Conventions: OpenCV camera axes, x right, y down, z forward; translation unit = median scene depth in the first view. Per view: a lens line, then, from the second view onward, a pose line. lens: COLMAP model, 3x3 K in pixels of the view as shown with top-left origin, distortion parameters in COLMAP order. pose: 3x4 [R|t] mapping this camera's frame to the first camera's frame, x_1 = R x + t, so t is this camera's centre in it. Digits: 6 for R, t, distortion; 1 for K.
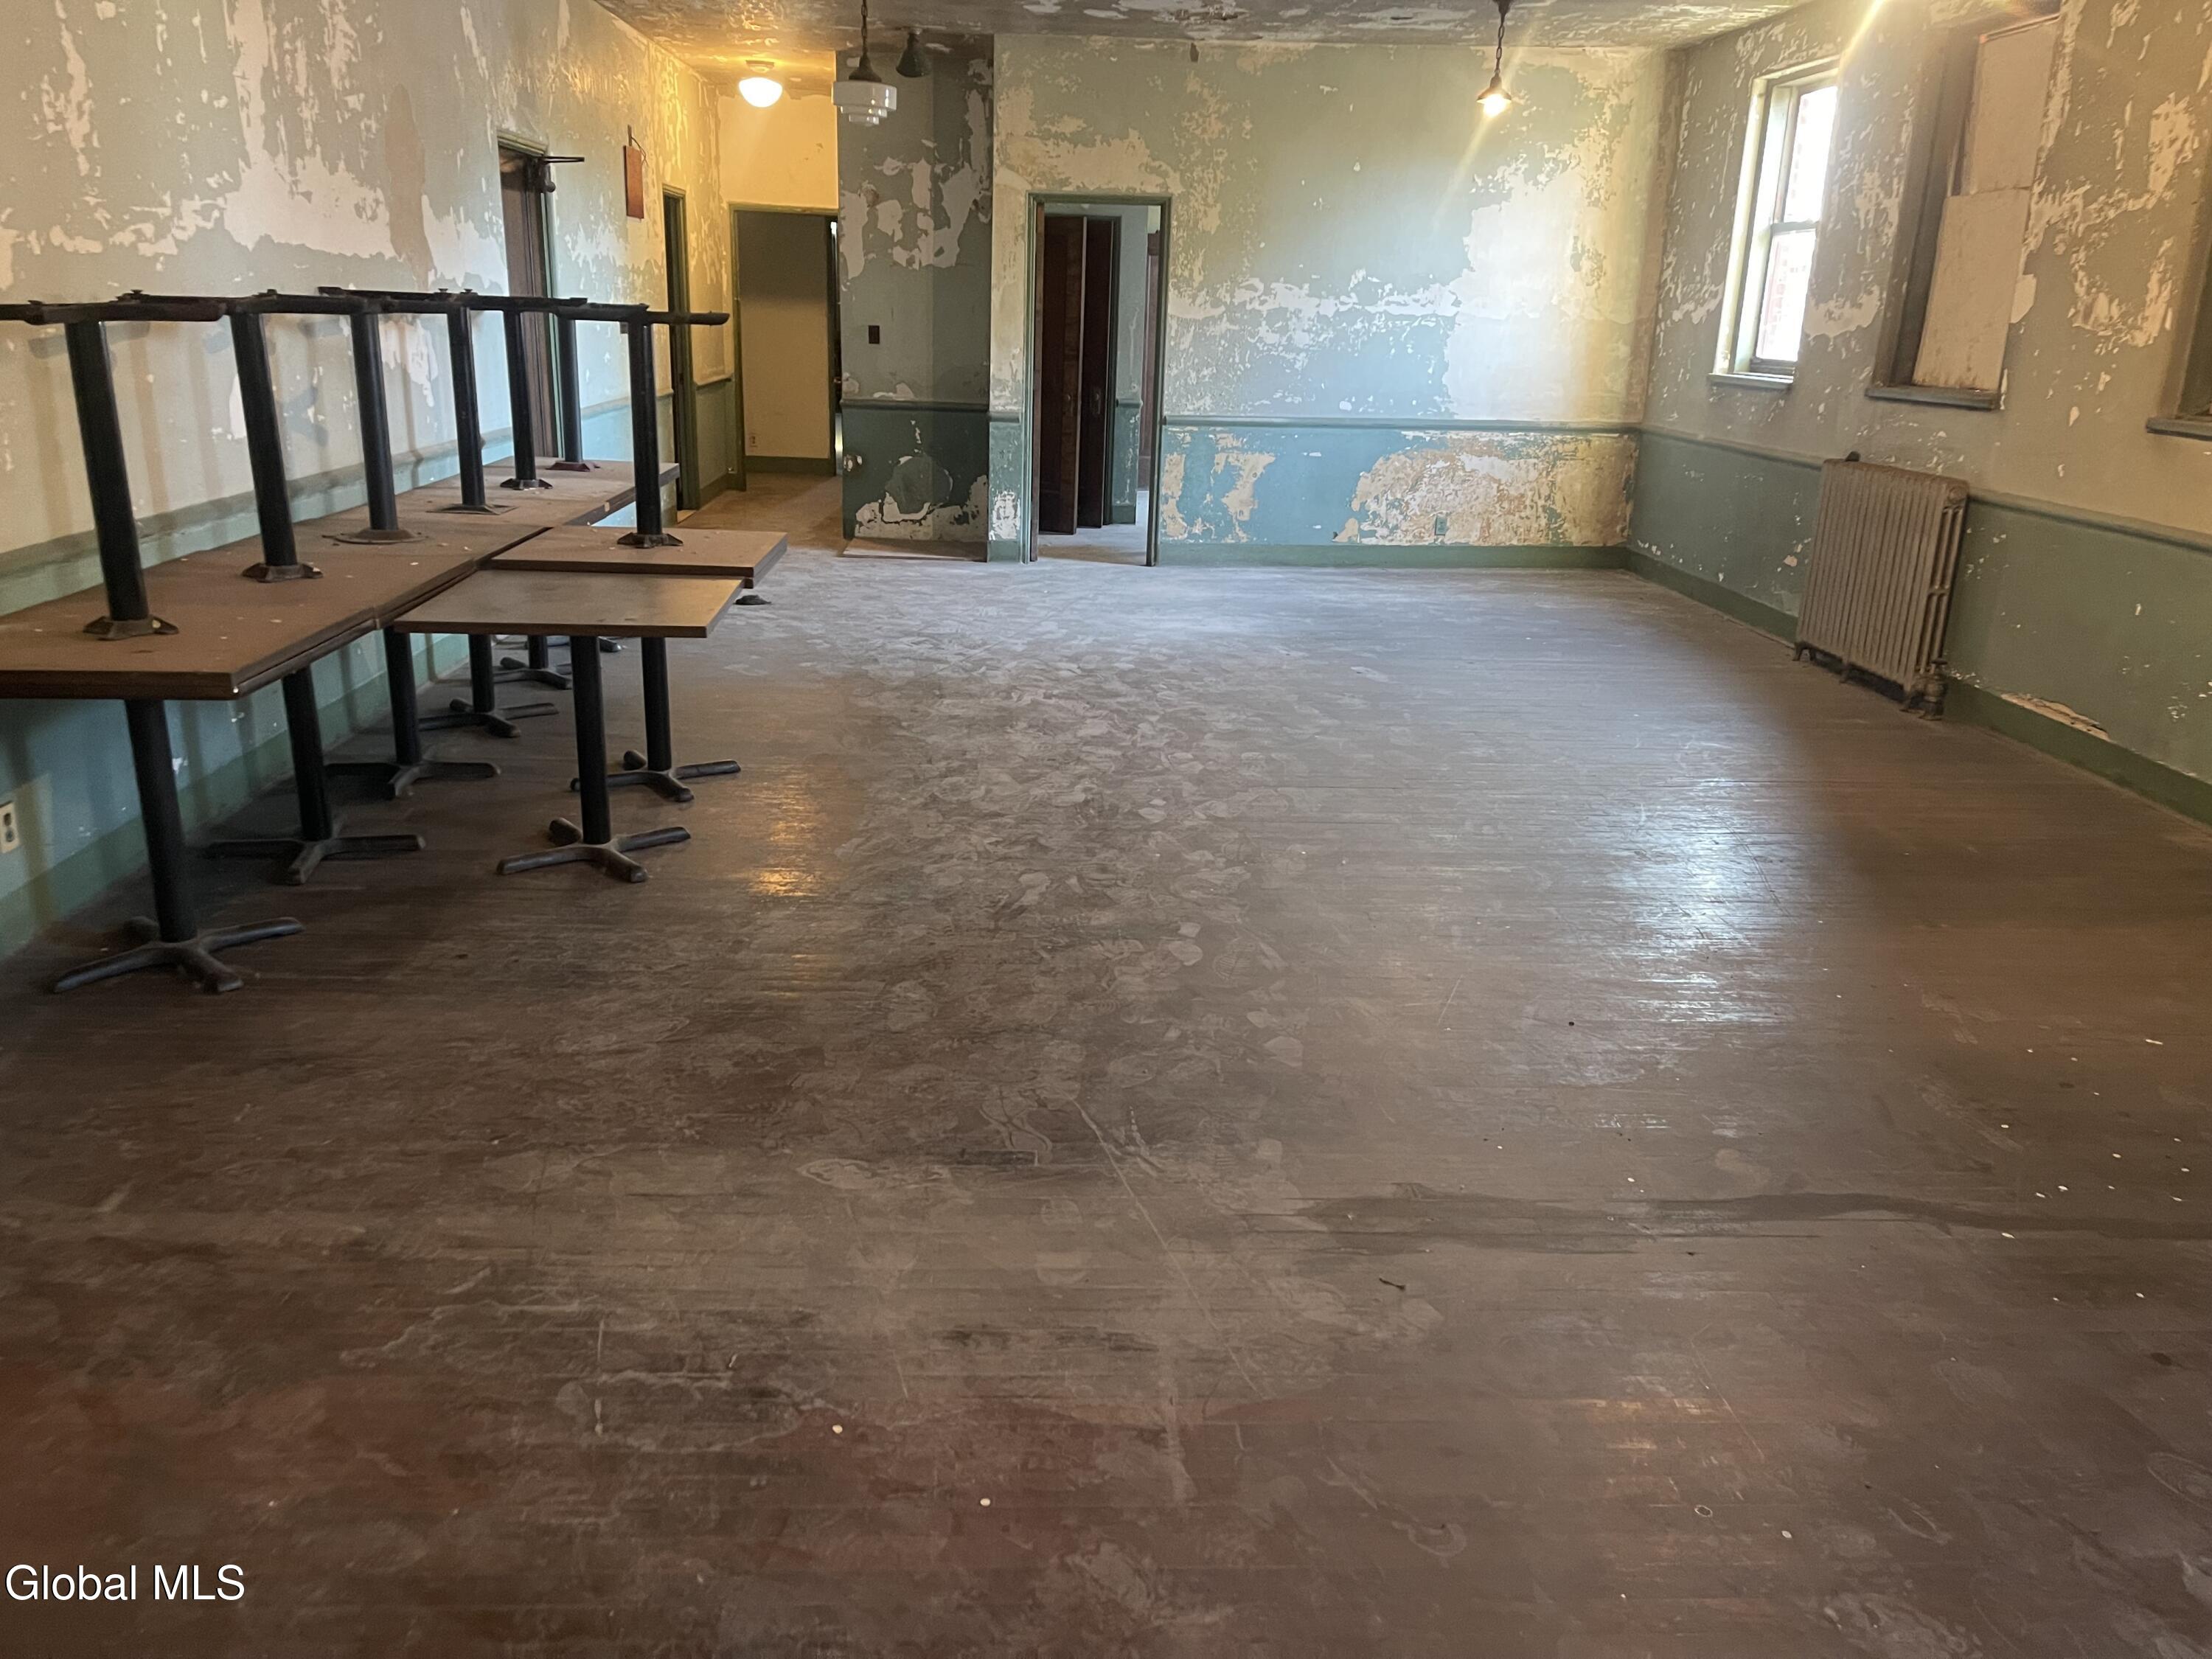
lens RADIAL K [[1667.1, 0, 1107.5], [0, 1667.1, 824.7], [0, 0, 1]] dist [0.068142, -0.071275]
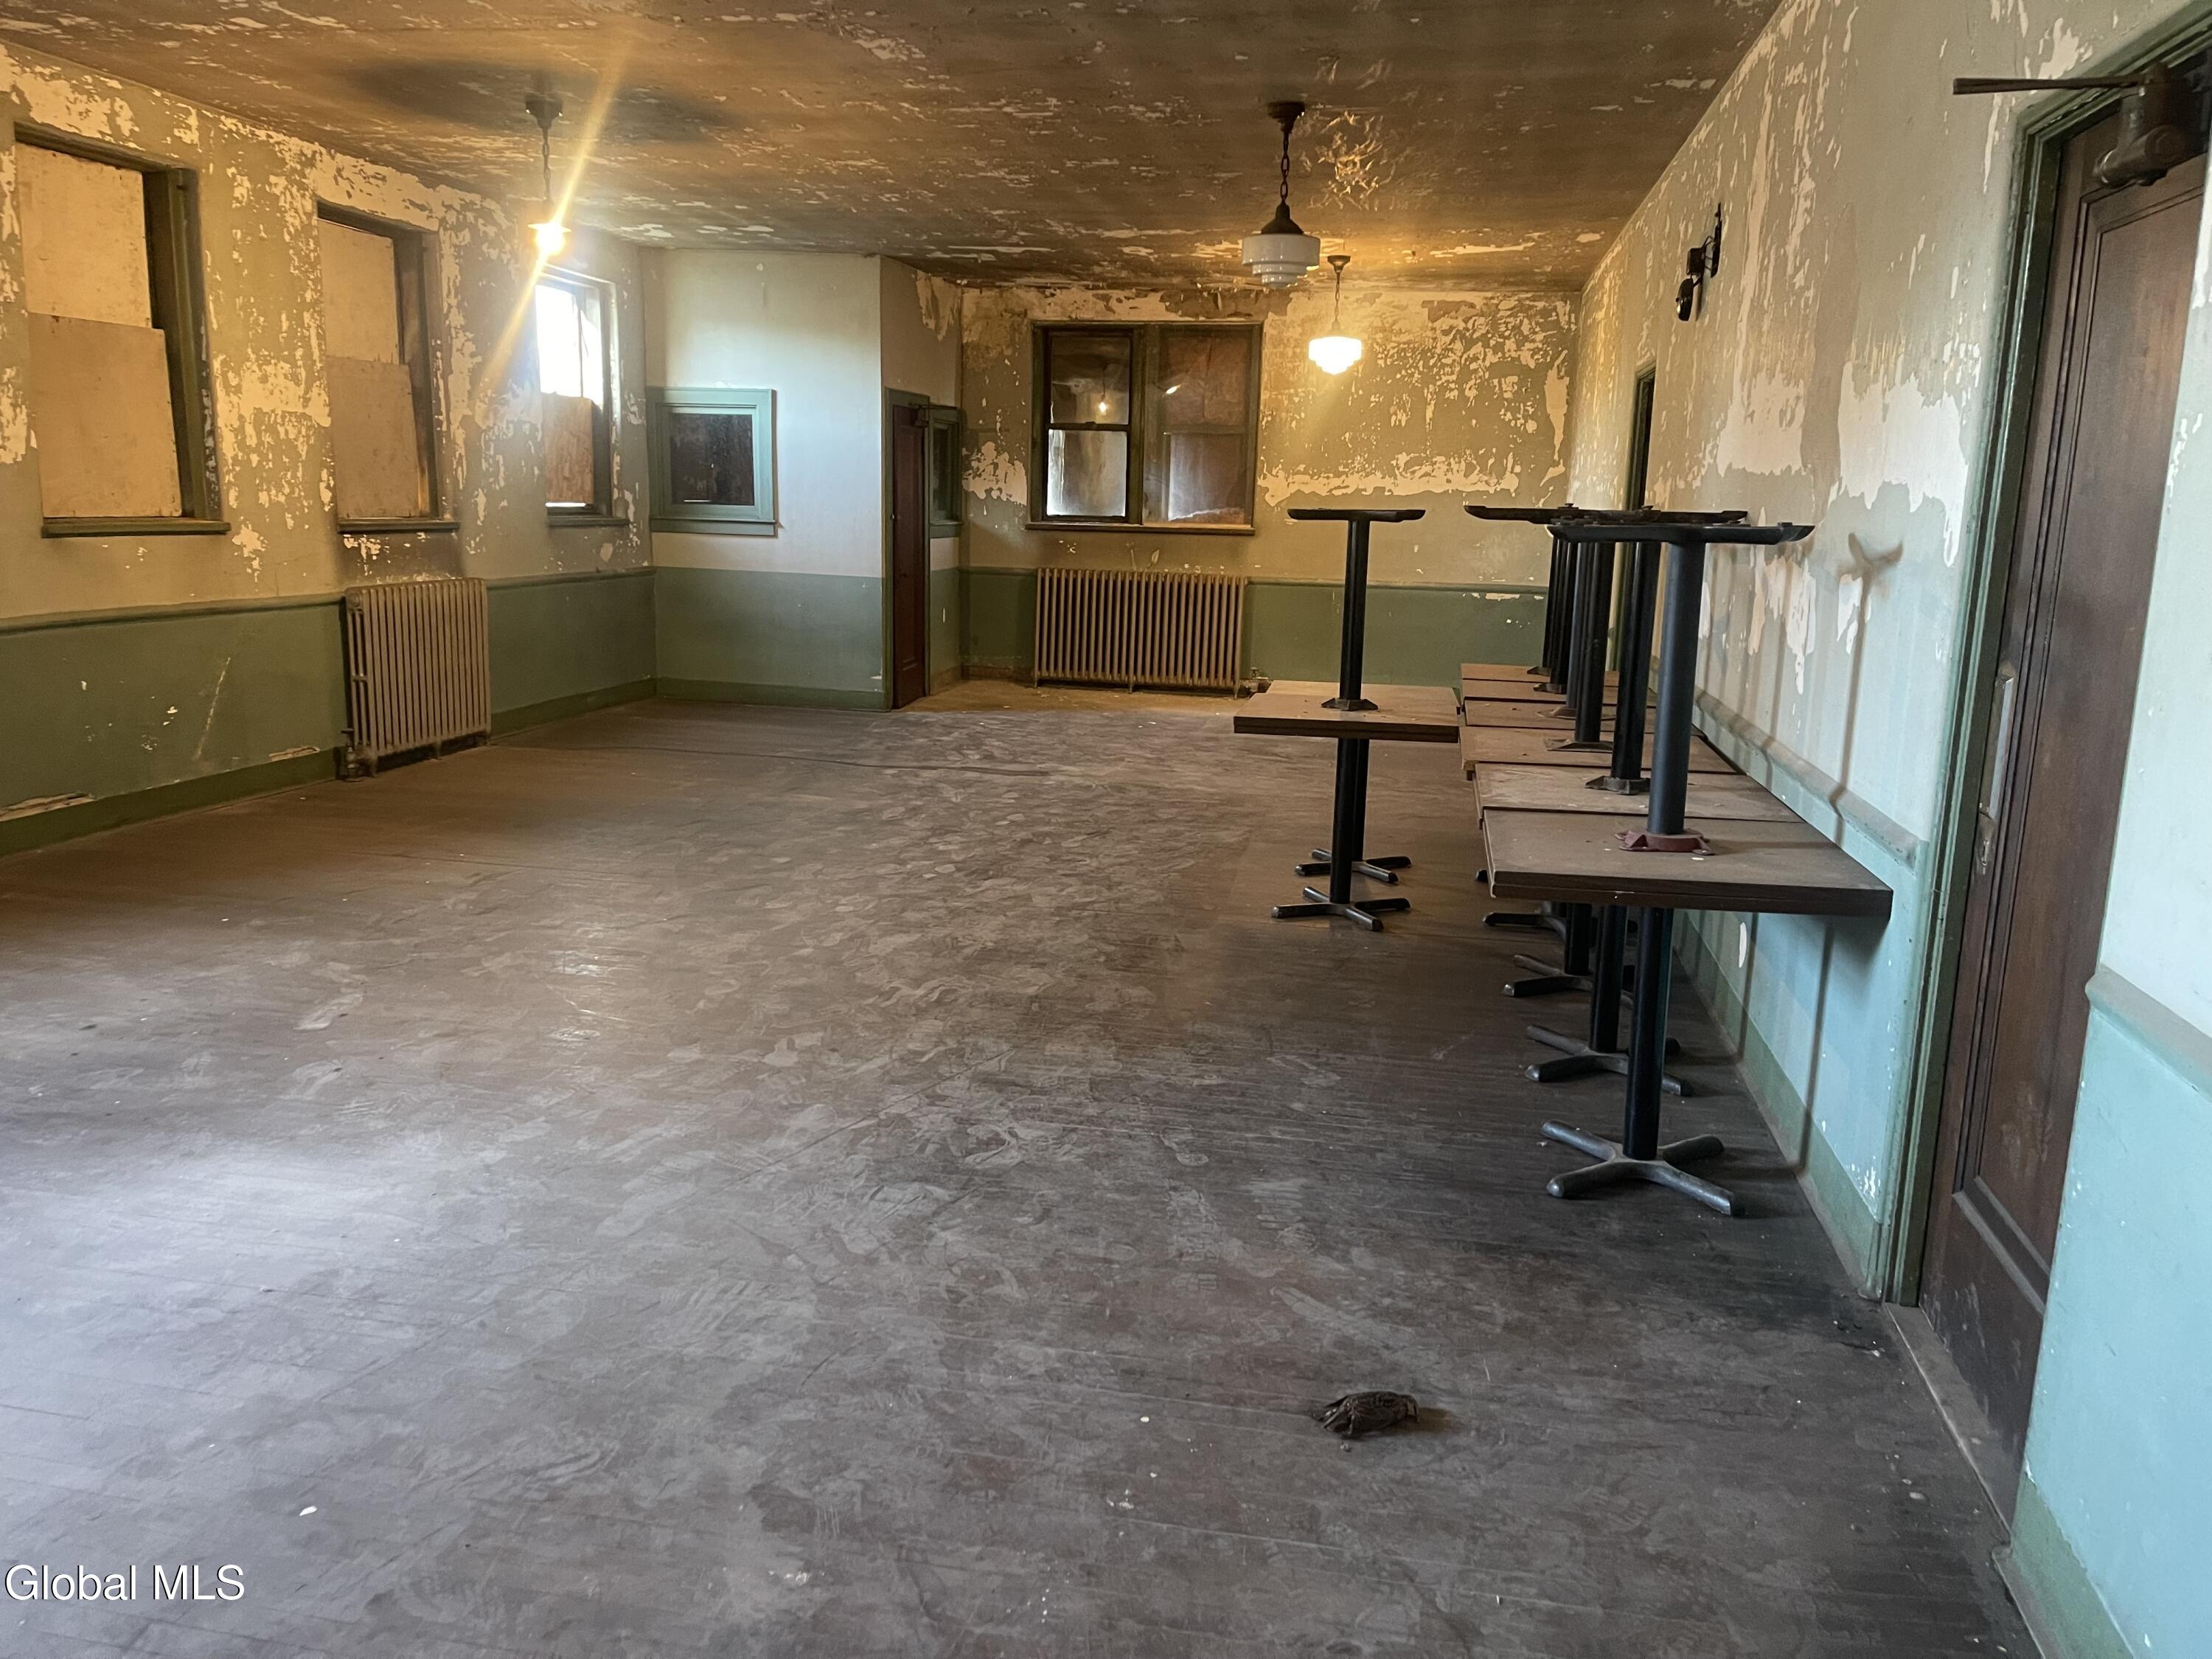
lens RADIAL K [[1667.1, 0, 1110.1], [0, 1667.1, 812.2], [0, 0, 1]] dist [0.068142, -0.071275]
pose [[-0.973428, -0.097907, 0.207009, -0.326612], [0.010862, 0.883231, 0.468812, -0.590054], [-0.228737, 0.458603, -0.858698, 1.885904]]
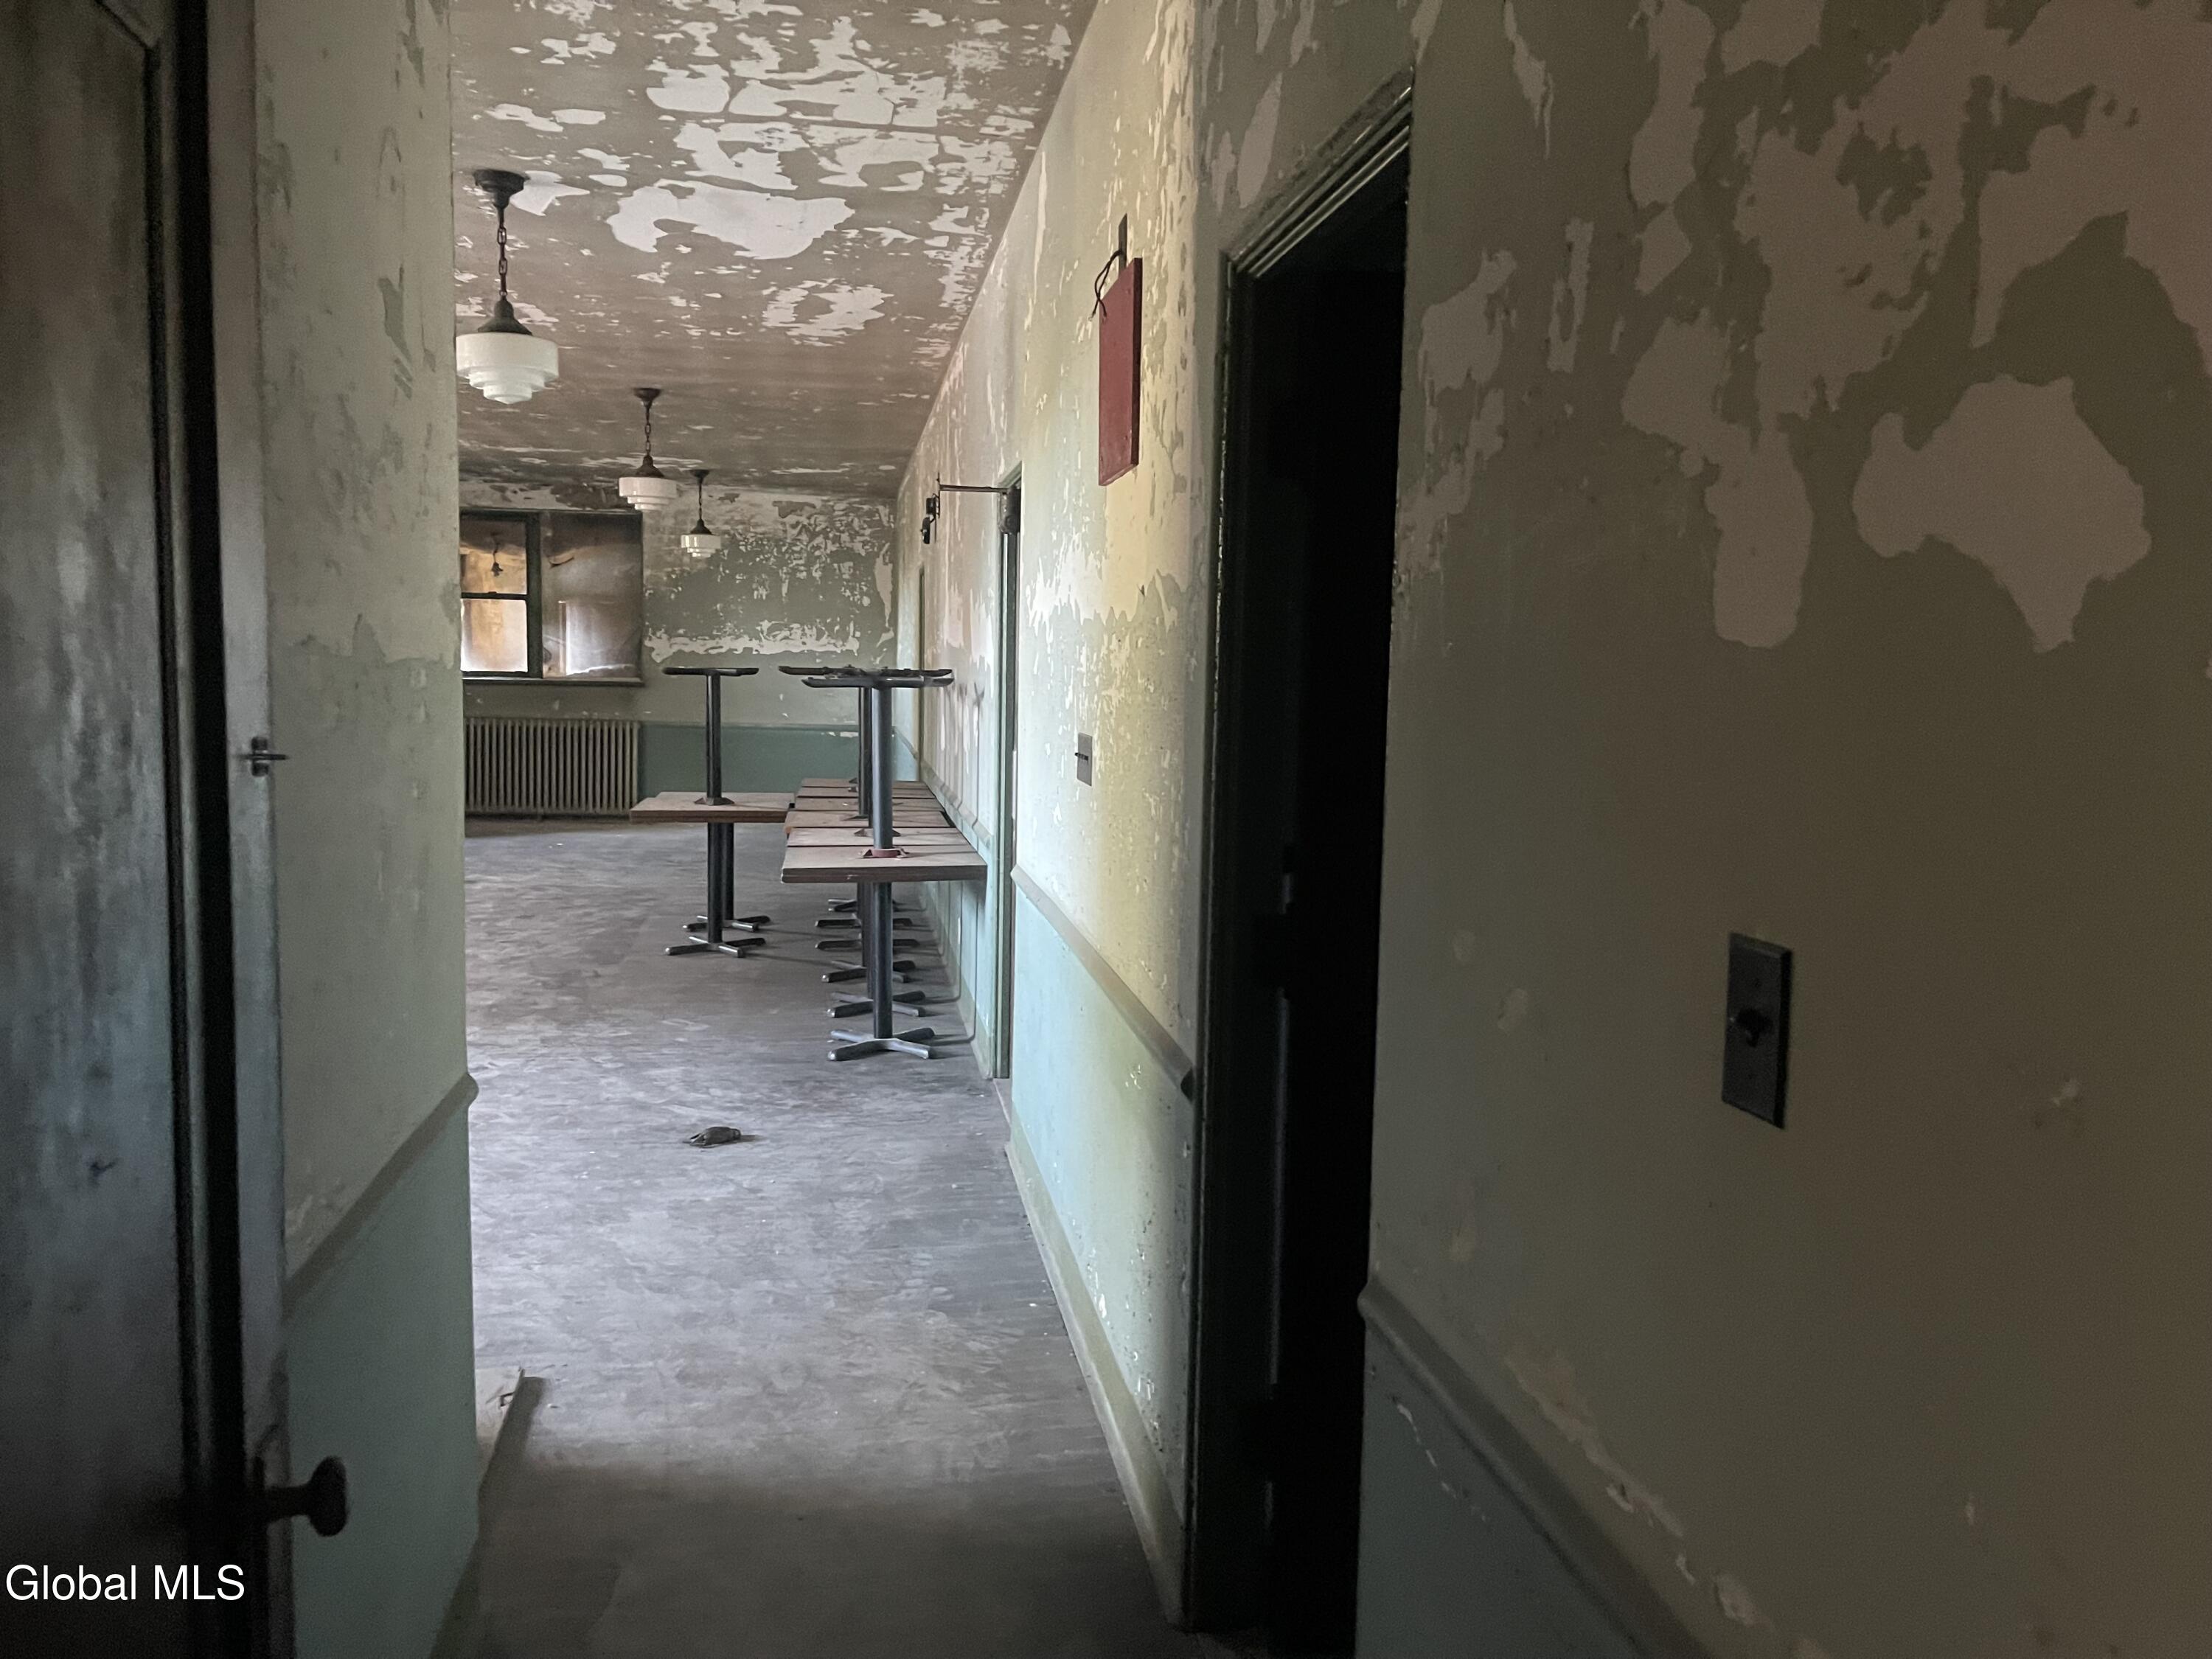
lens RADIAL K [[1667.1, 0, 1099.5], [0, 1667.1, 823.0], [0, 0, 1]] dist [0.068142, -0.071275]
pose [[-0.991062, -0.041665, -0.126729, -0.404411], [-0.087351, 0.920679, 0.380420, -0.744534], [0.100827, 0.388090, -0.916089, 2.349317]]
